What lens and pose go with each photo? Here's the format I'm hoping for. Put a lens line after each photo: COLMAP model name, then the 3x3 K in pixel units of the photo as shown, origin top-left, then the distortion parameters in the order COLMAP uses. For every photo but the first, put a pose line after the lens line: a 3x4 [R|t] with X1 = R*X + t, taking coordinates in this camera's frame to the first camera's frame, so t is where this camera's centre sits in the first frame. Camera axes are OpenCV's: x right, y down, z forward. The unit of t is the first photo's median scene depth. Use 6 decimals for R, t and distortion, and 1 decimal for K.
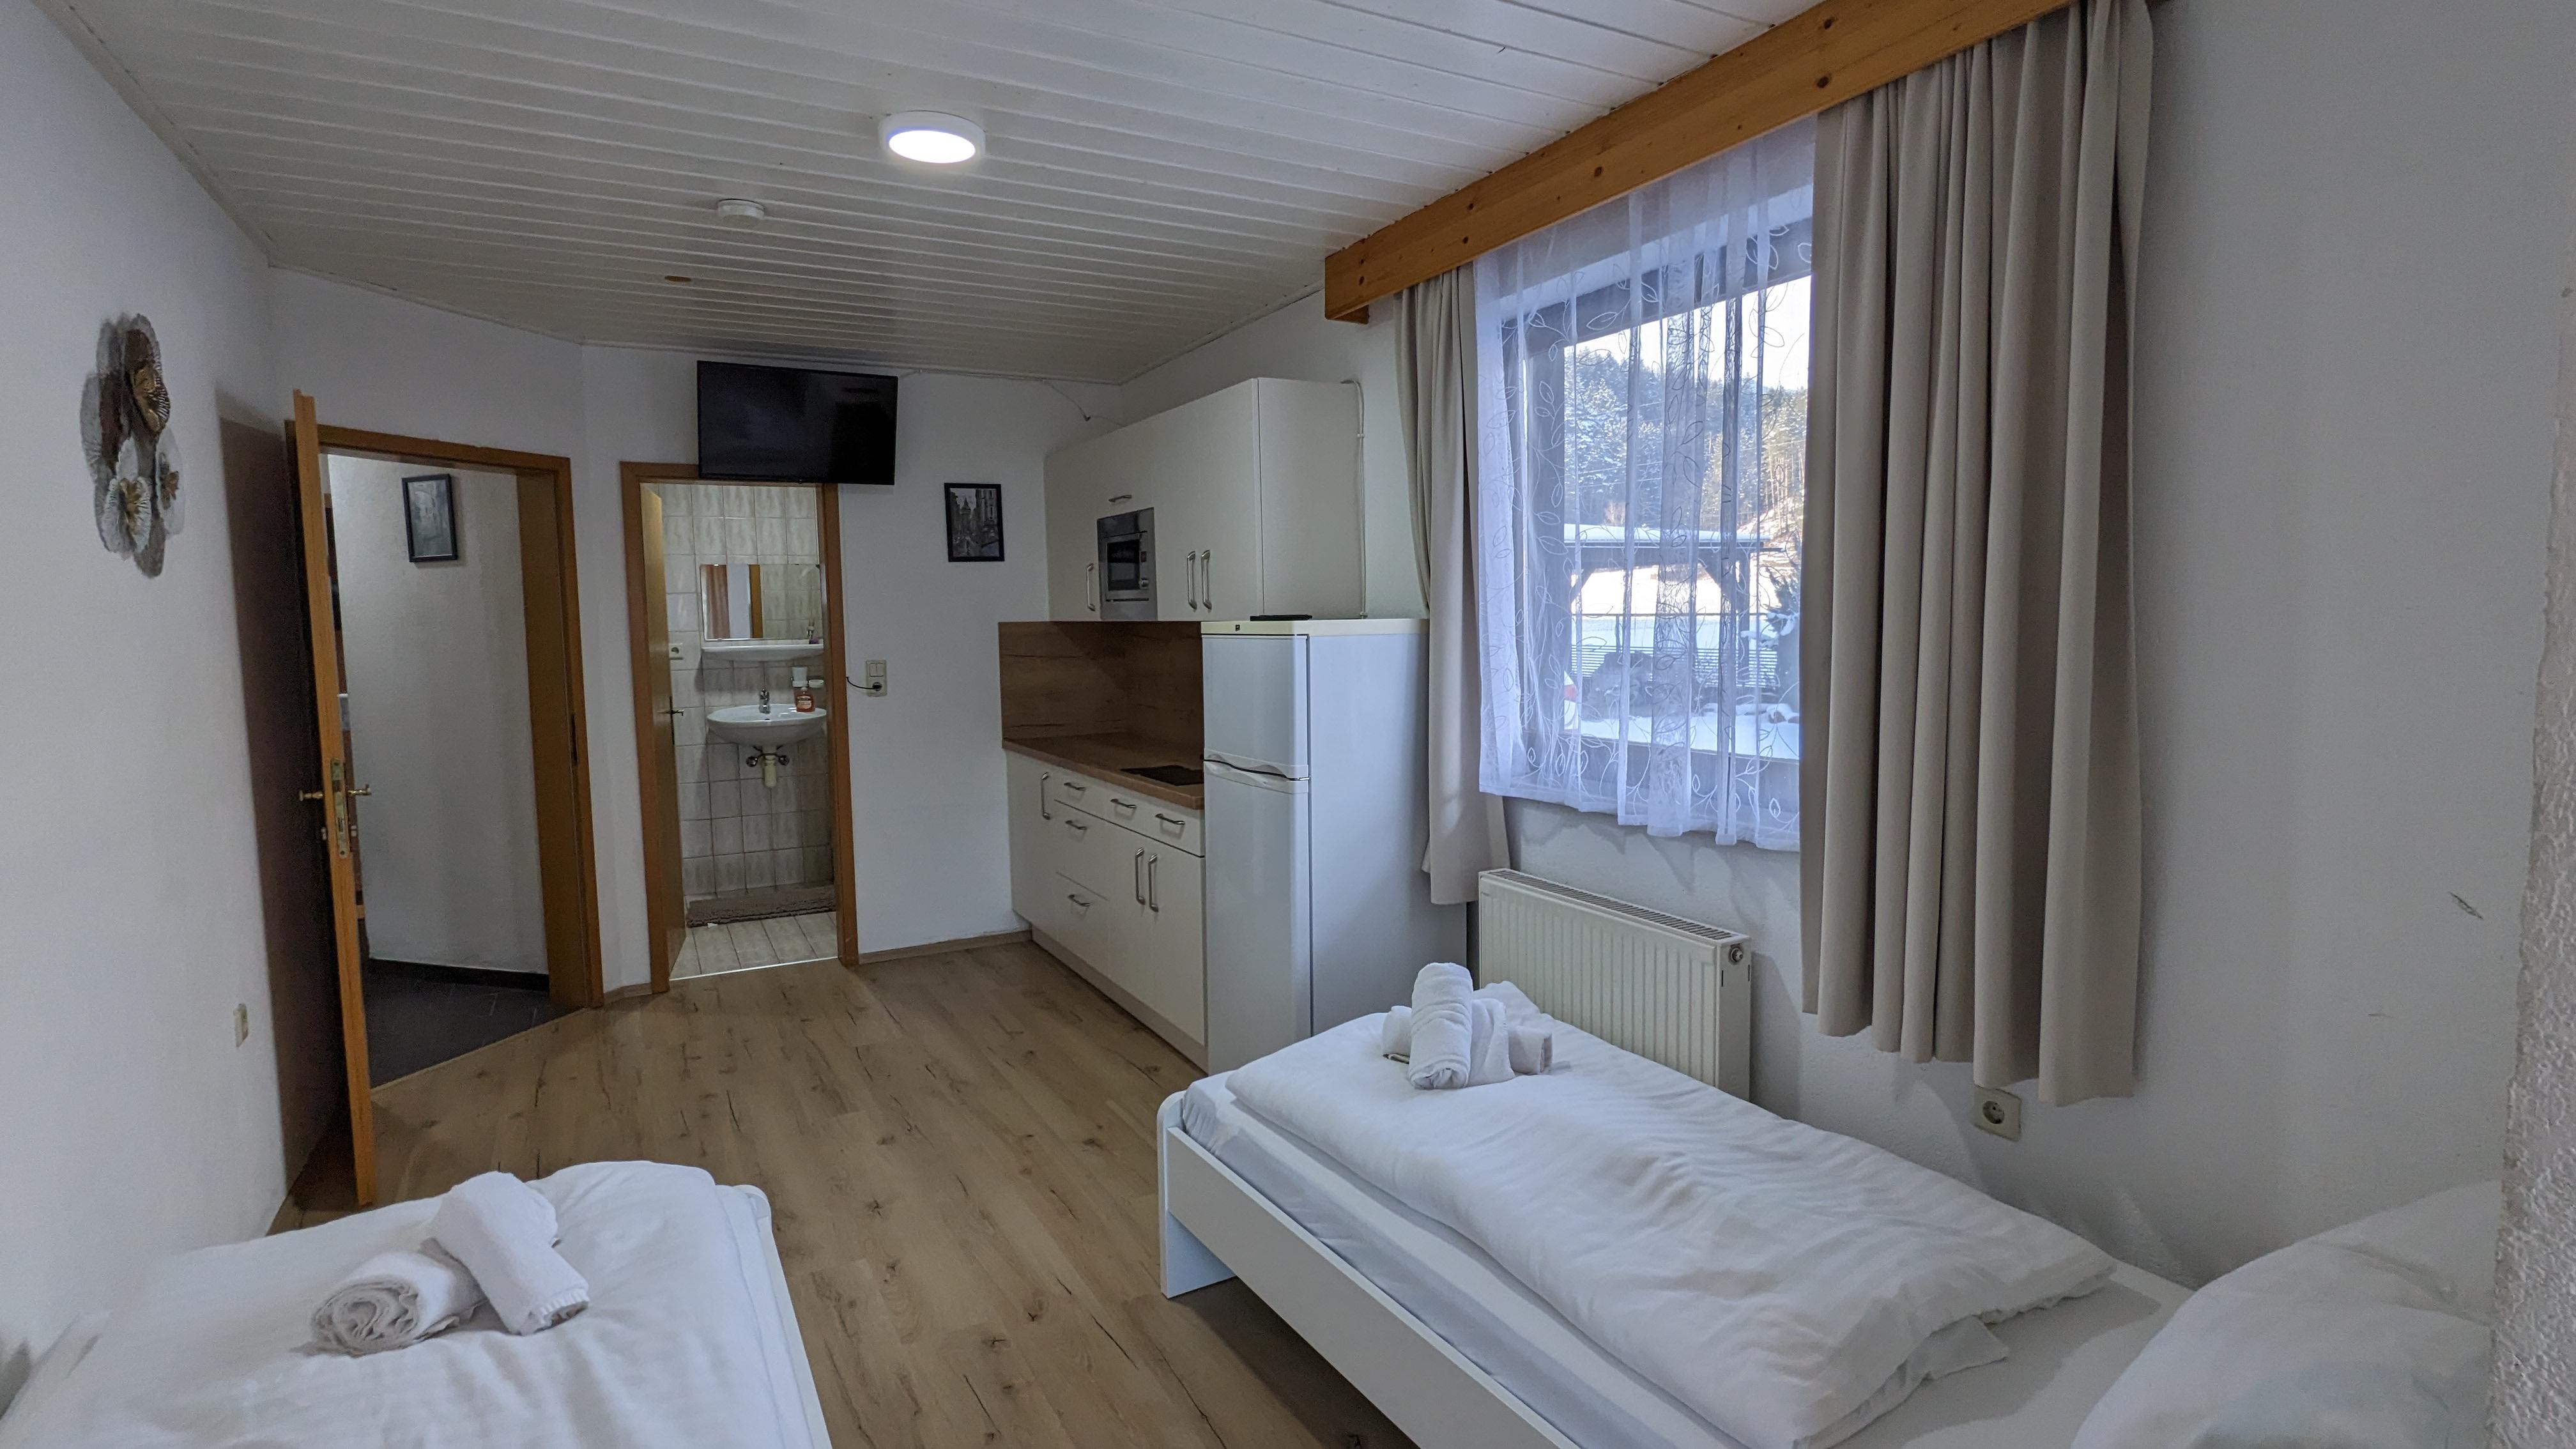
lens RADIAL K [[1239.8, 0, 1290.4], [0, 1239.8, 719.9], [0, 0, 1]] dist [-0.001518, 0.003562]
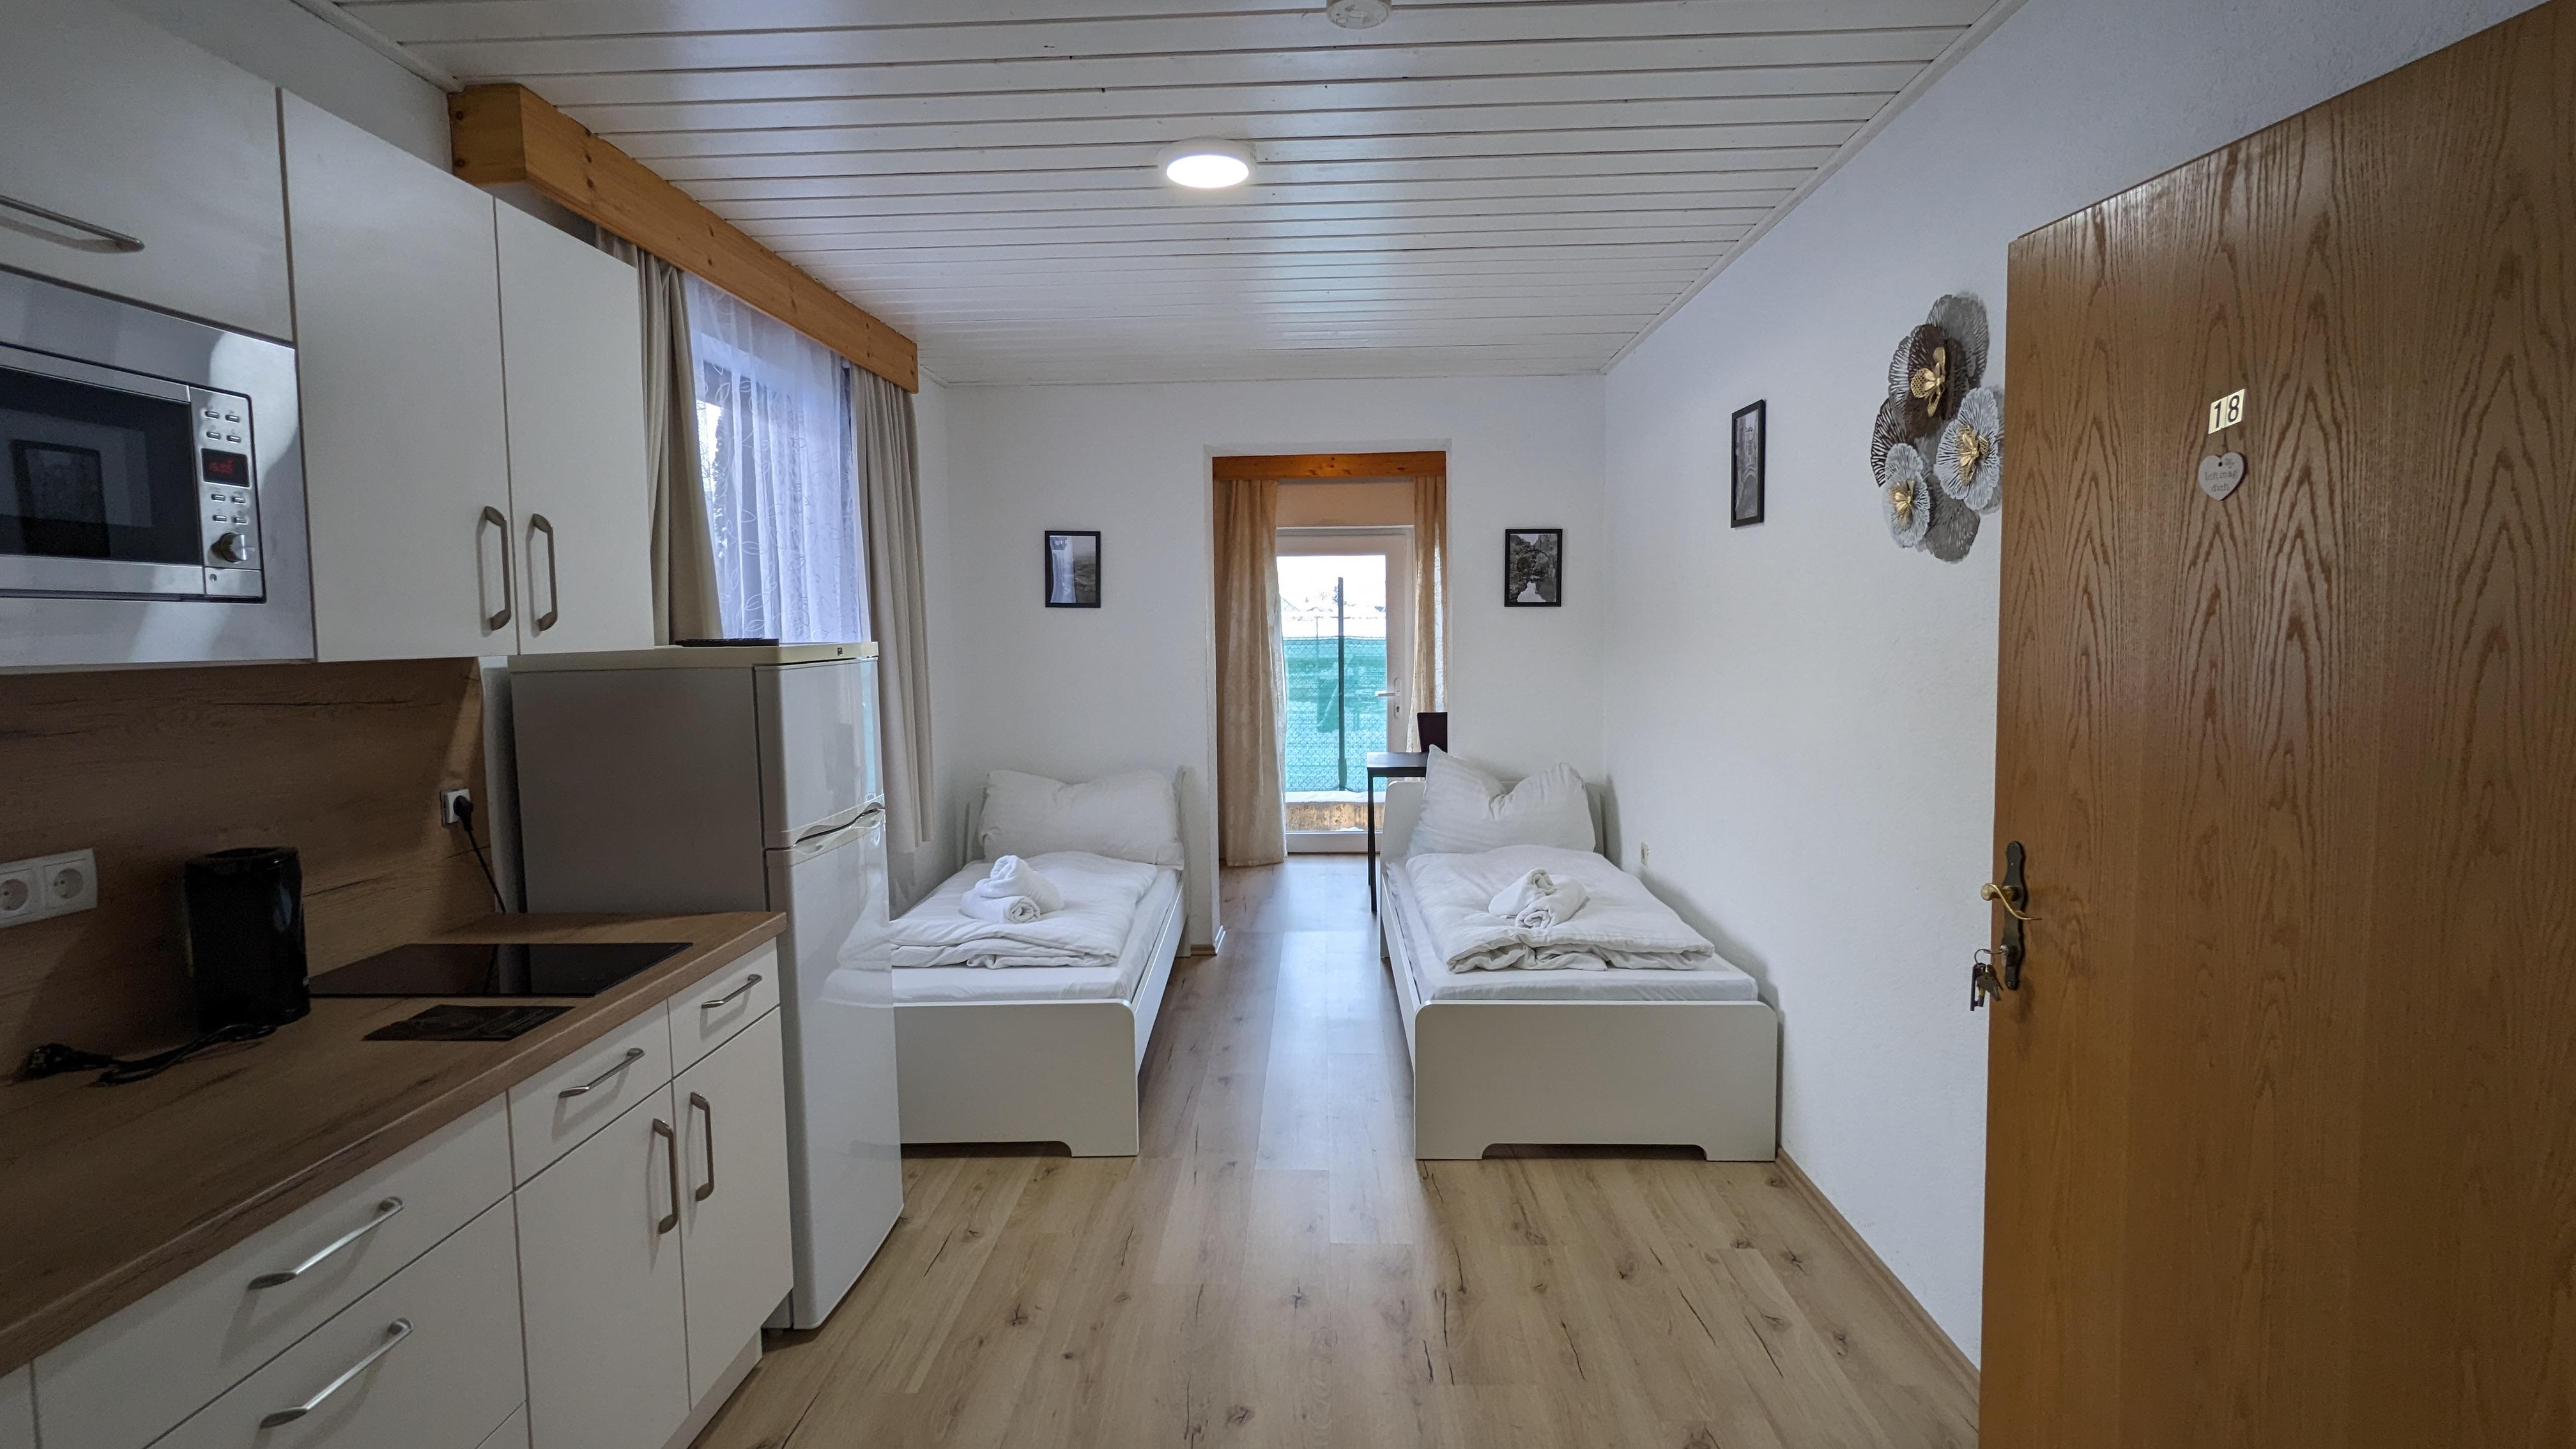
lens RADIAL K [[1239.8, 0, 1285.8], [0, 1239.8, 714.8], [0, 0, 1]] dist [-0.001518, 0.003562]
pose [[-0.859409, -0.008020, 0.511226, -0.473954], [0.074131, 0.987357, 0.140110, -0.083615], [-0.505886, 0.158310, -0.847949, 1.034131]]
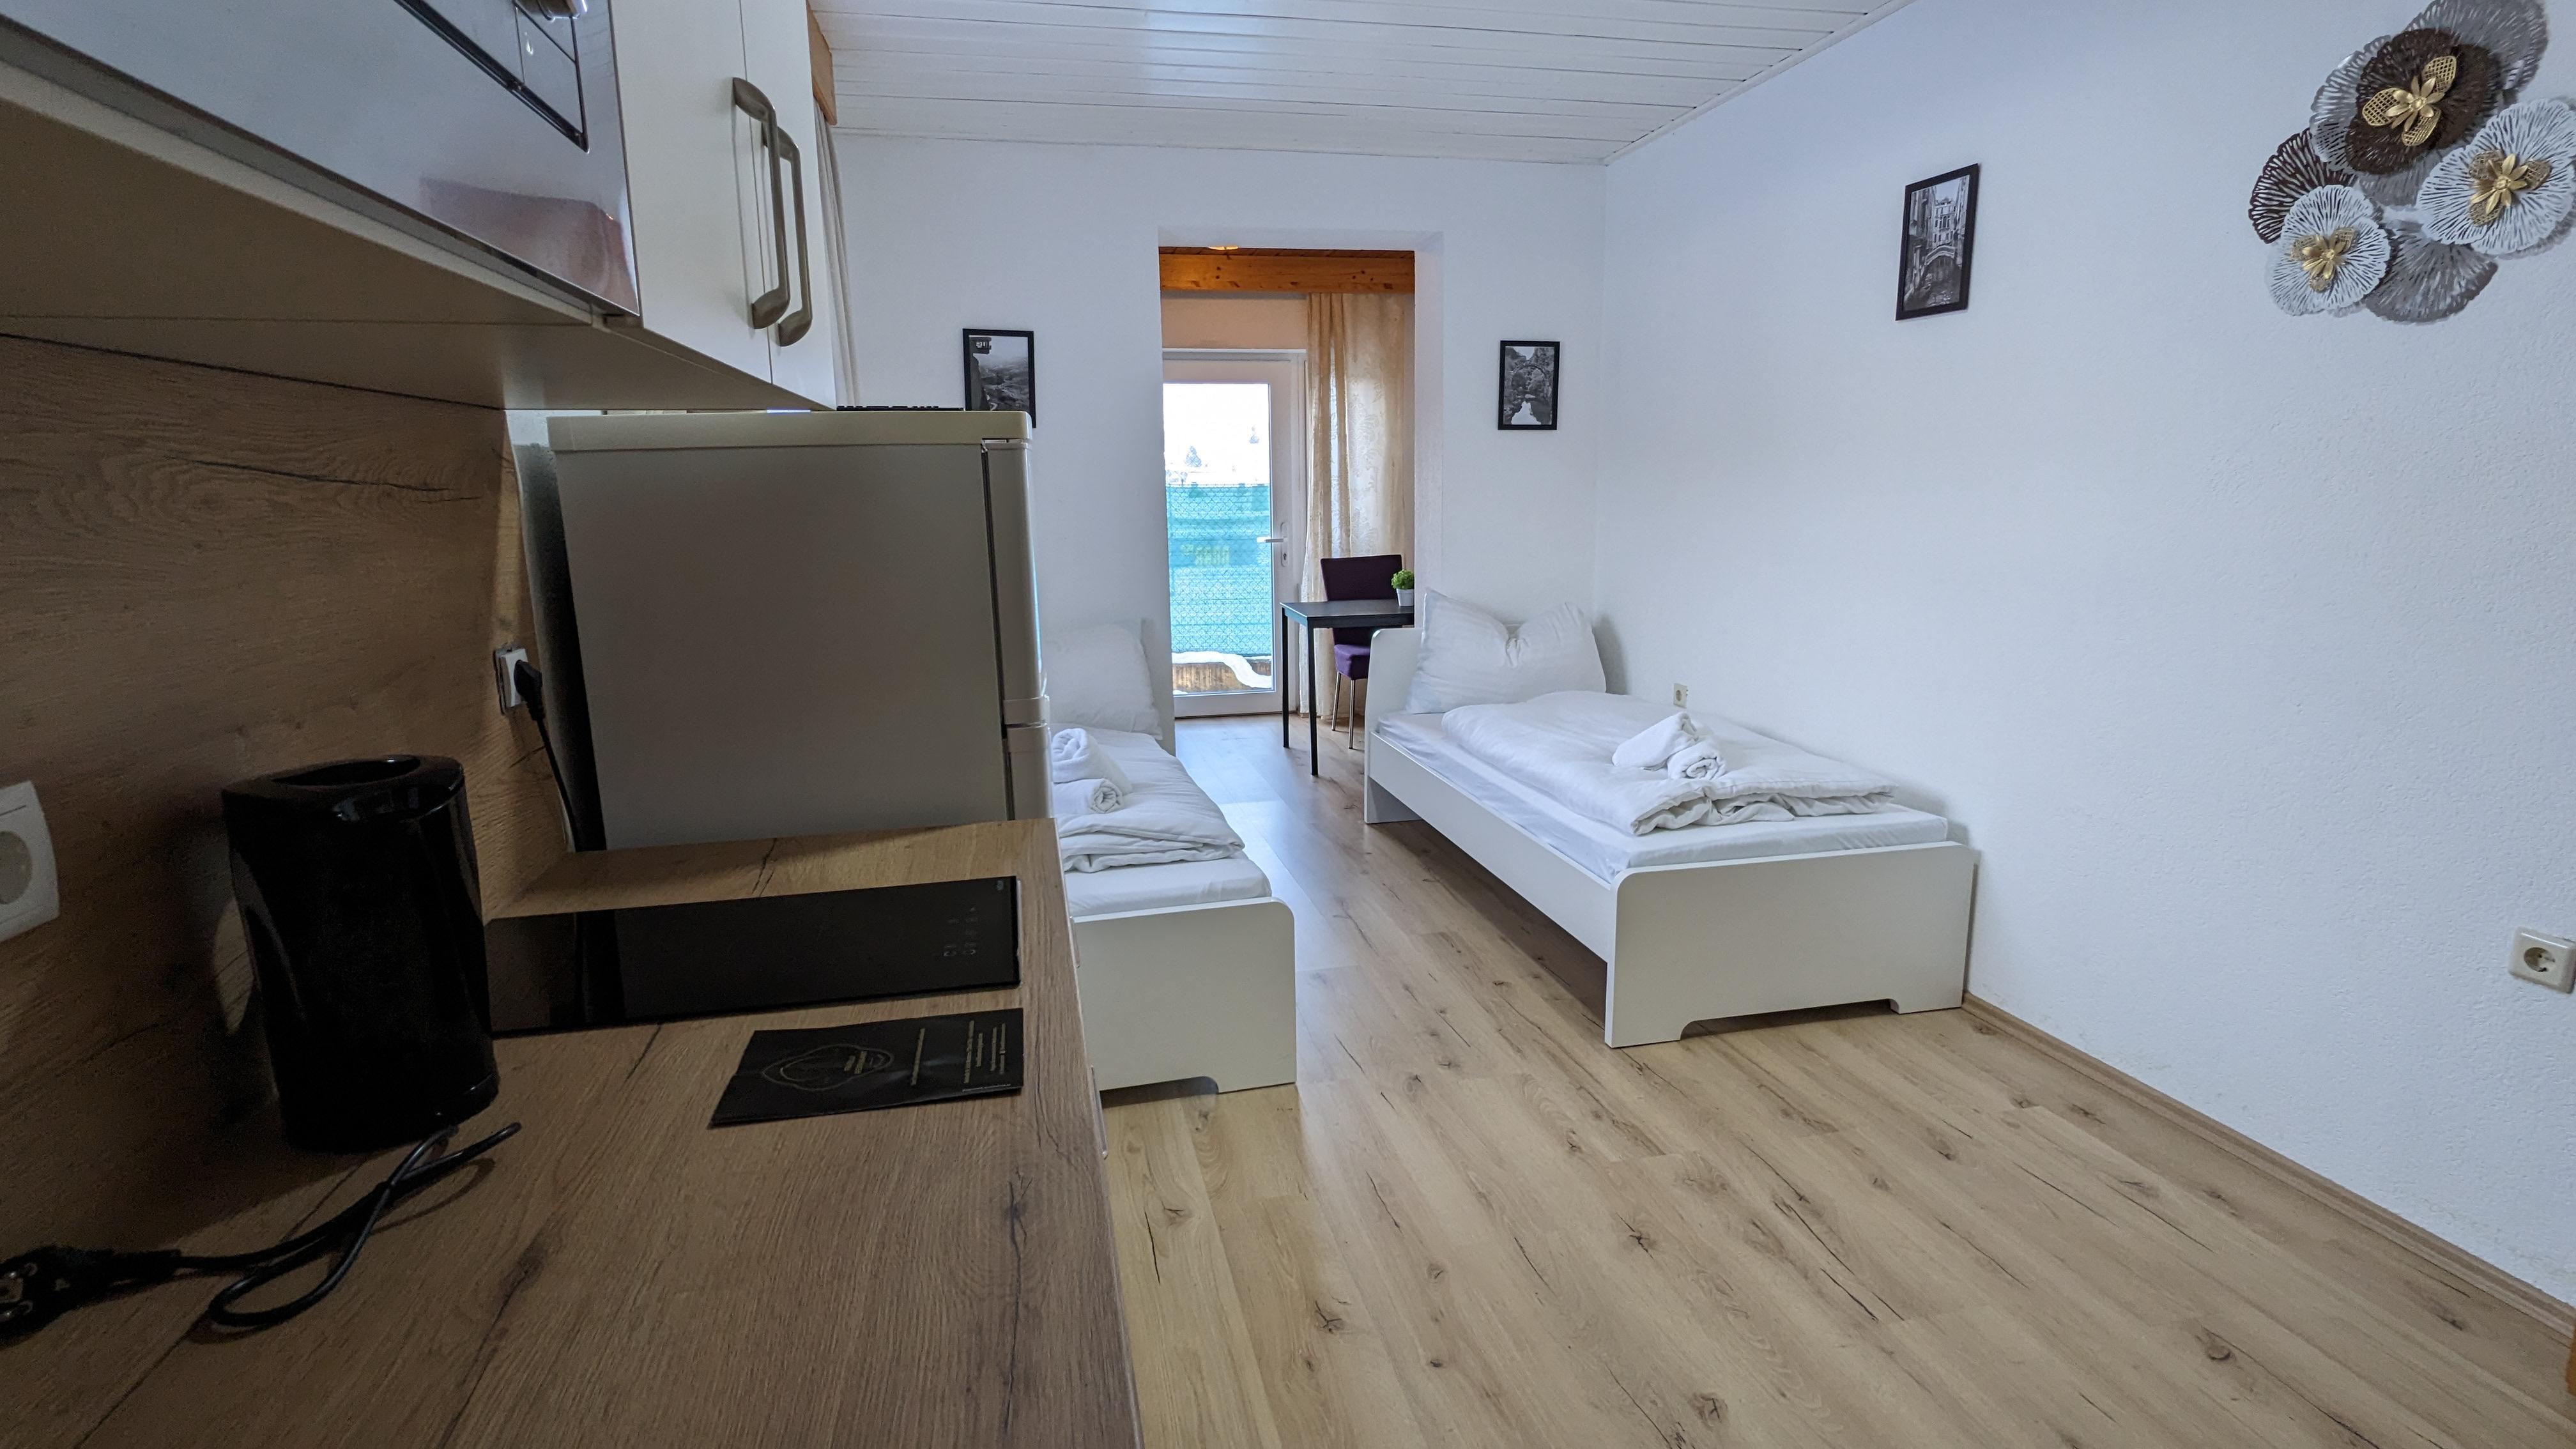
lens RADIAL K [[1239.8, 0, 1288.4], [0, 1239.8, 715.8], [0, 0, 1]] dist [-0.001518, 0.003562]
pose [[-0.959603, -0.018825, 0.280727, -0.206157], [0.058284, 0.962817, 0.263794, -0.061135], [-0.275255, 0.269499, -0.922824, 1.007644]]
